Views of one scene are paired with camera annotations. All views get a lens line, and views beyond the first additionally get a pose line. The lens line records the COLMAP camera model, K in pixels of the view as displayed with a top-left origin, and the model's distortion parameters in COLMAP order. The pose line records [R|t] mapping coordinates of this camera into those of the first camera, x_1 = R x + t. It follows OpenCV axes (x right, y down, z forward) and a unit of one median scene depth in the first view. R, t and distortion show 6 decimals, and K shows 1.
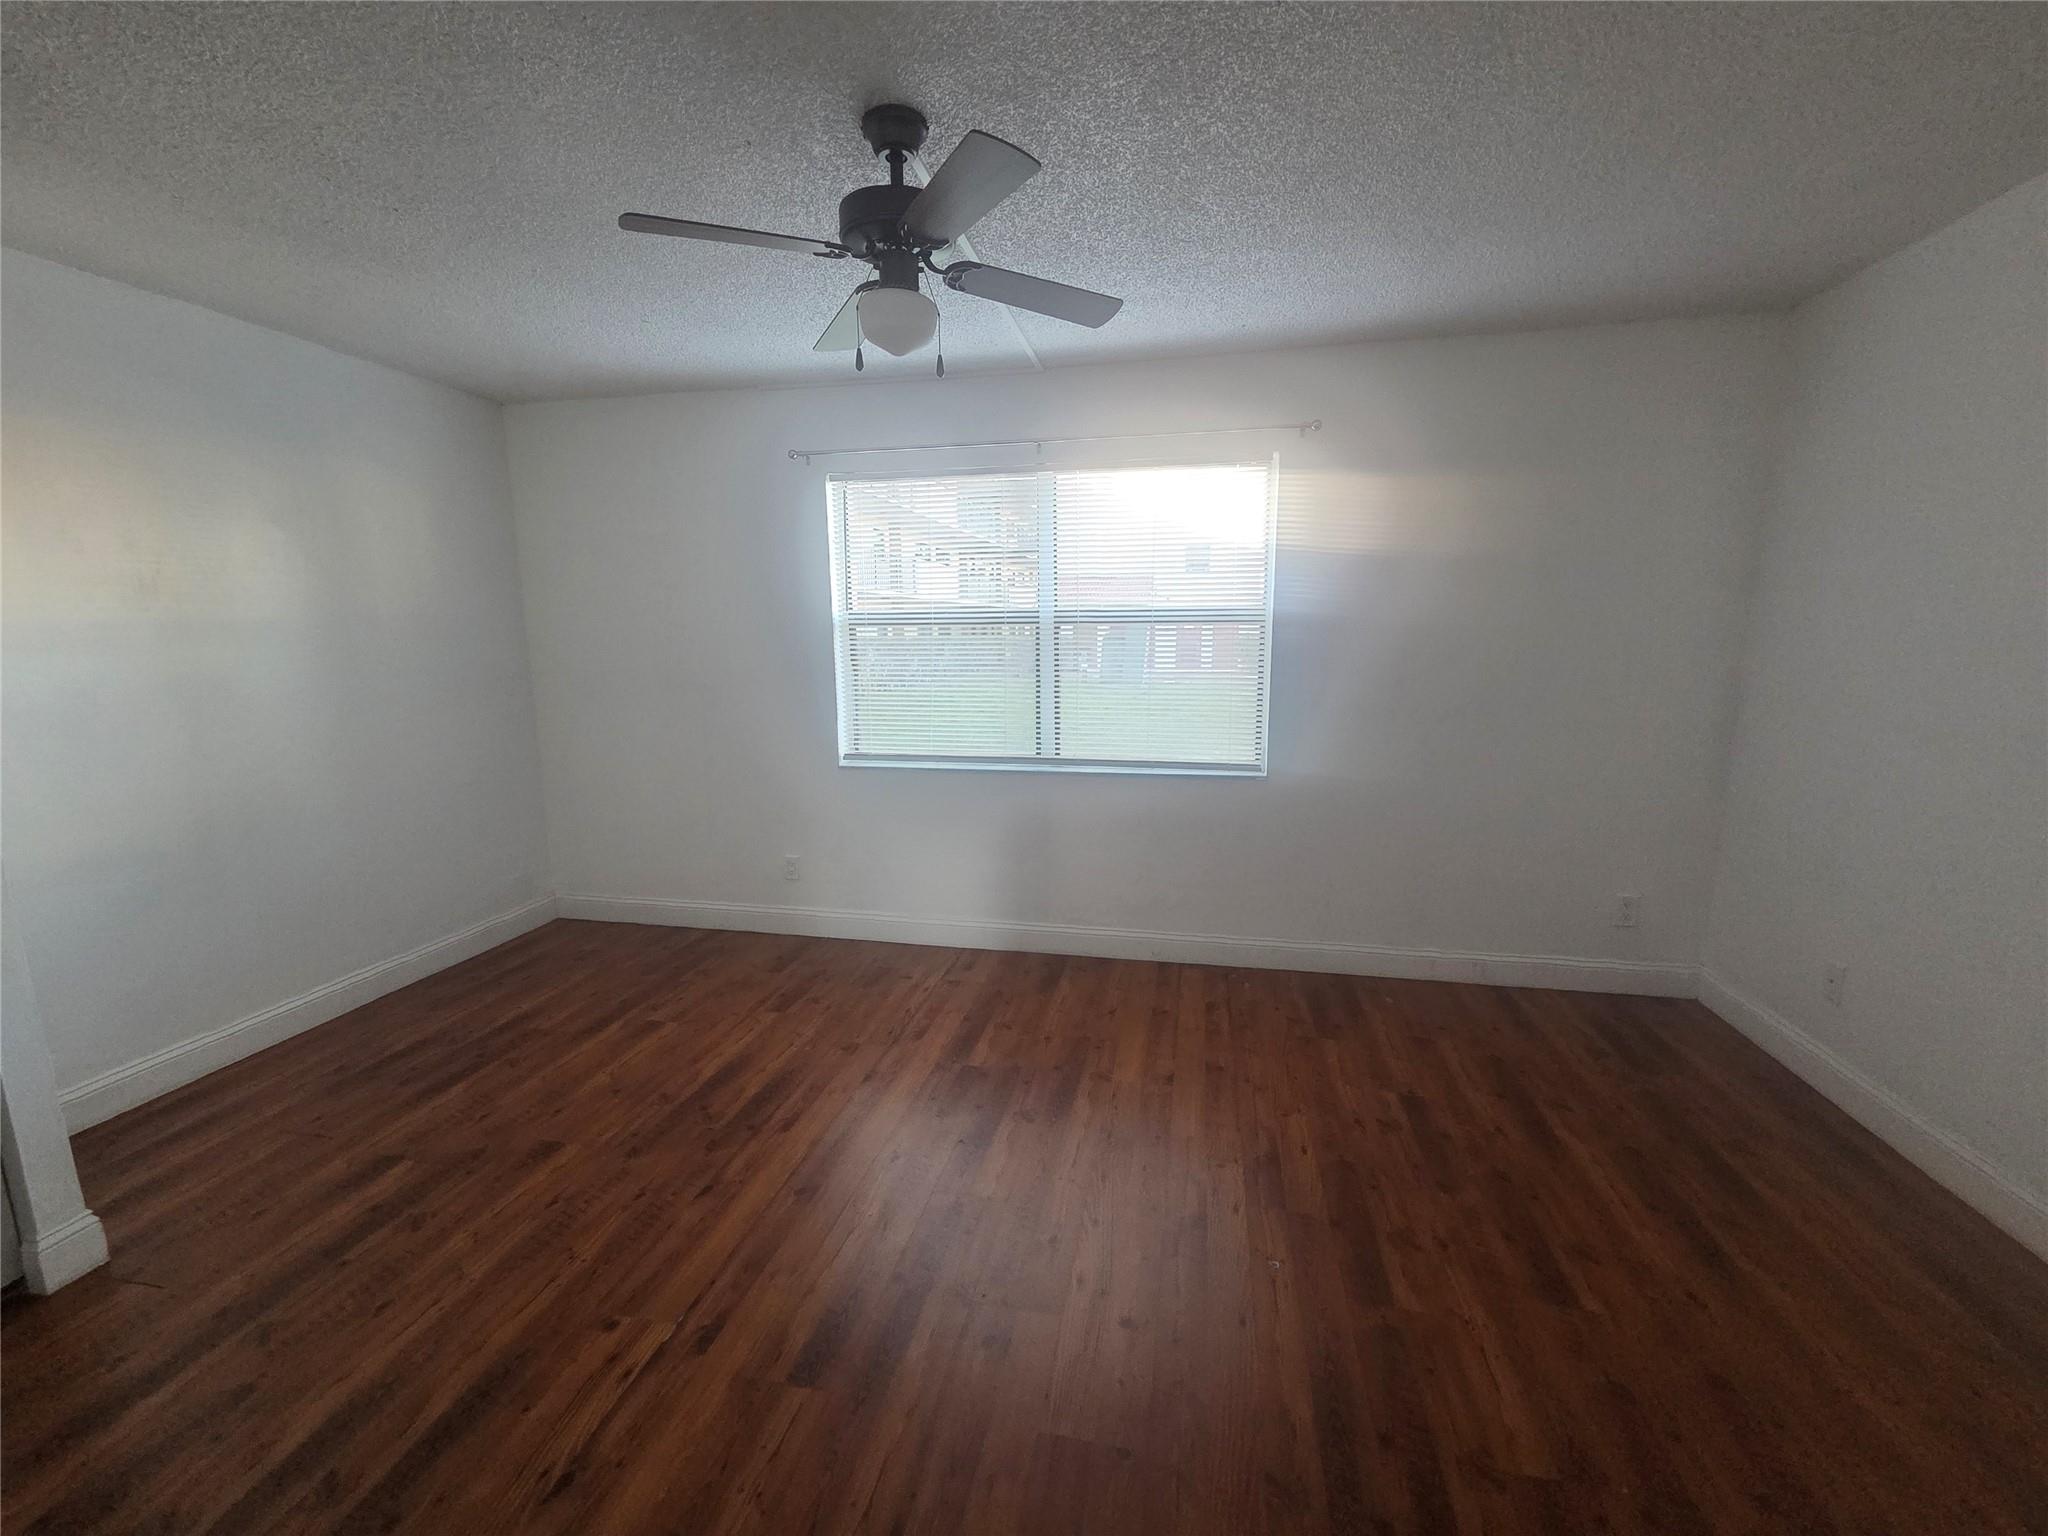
lens RADIAL K [[844.9, 0, 1025.1], [0, 844.9, 771.3], [0, 0, 1]] dist [0.002733, 0.001011]
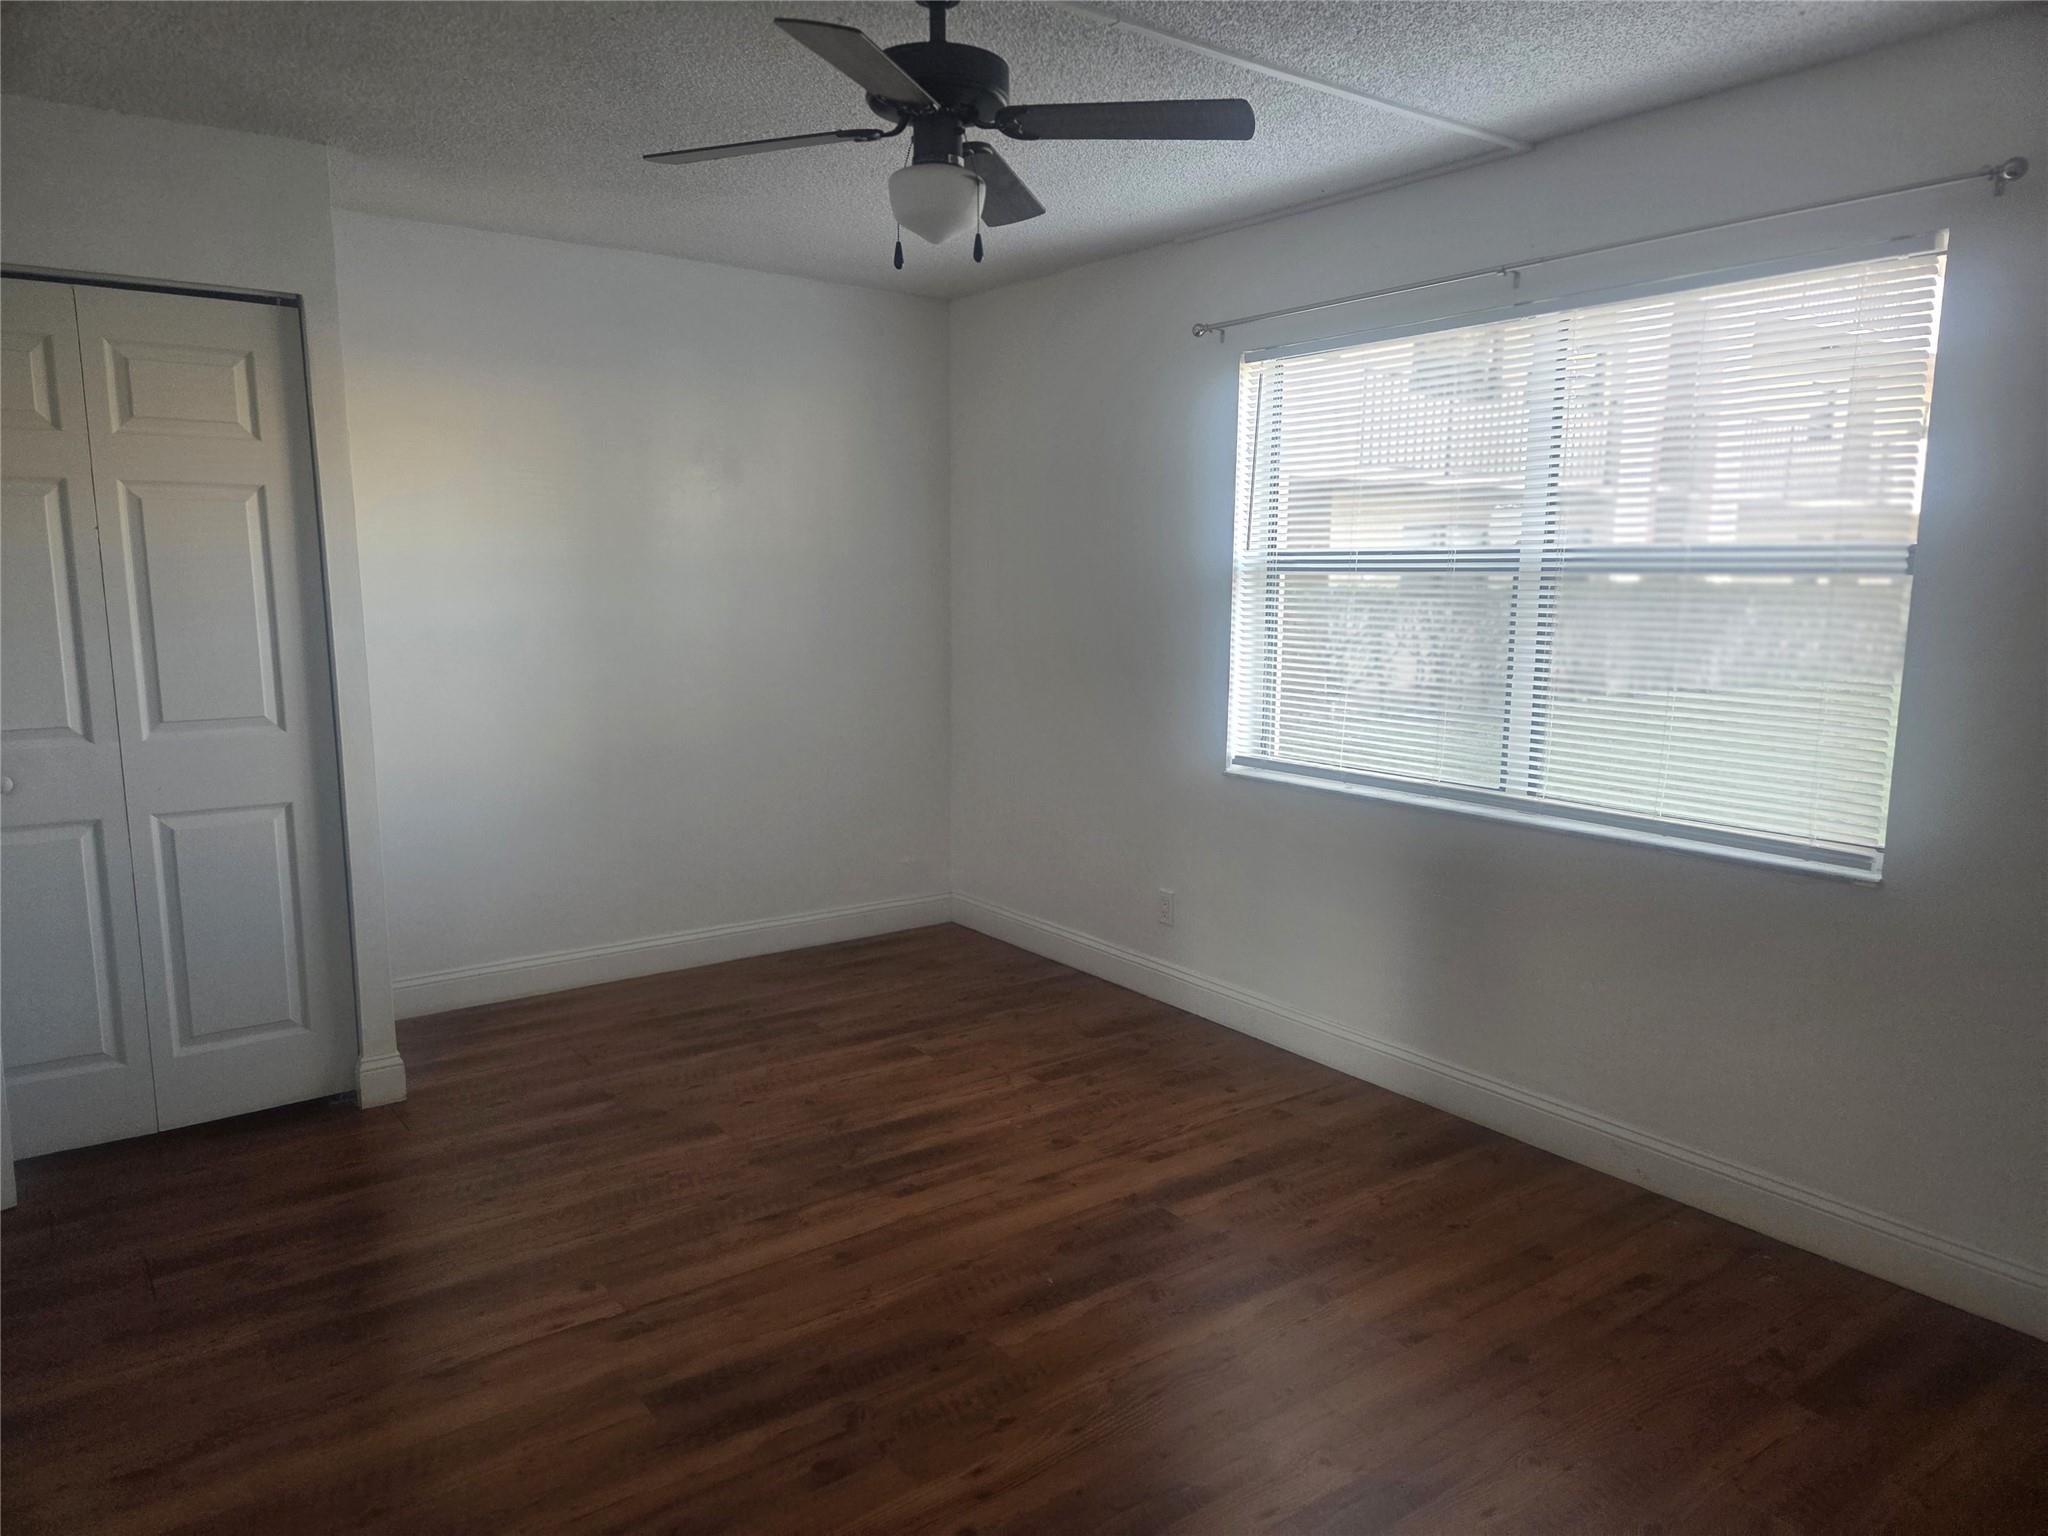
lens RADIAL K [[1374.4, 0, 1029.6], [0, 1374.4, 768.6], [0, 0, 1]] dist [0.057718, -0.000728]
pose [[0.749172, 0.109712, -0.653226, 0.455858], [-0.124743, 0.991910, 0.023530, -0.017614], [0.650523, 0.063858, 0.756797, 0.044200]]
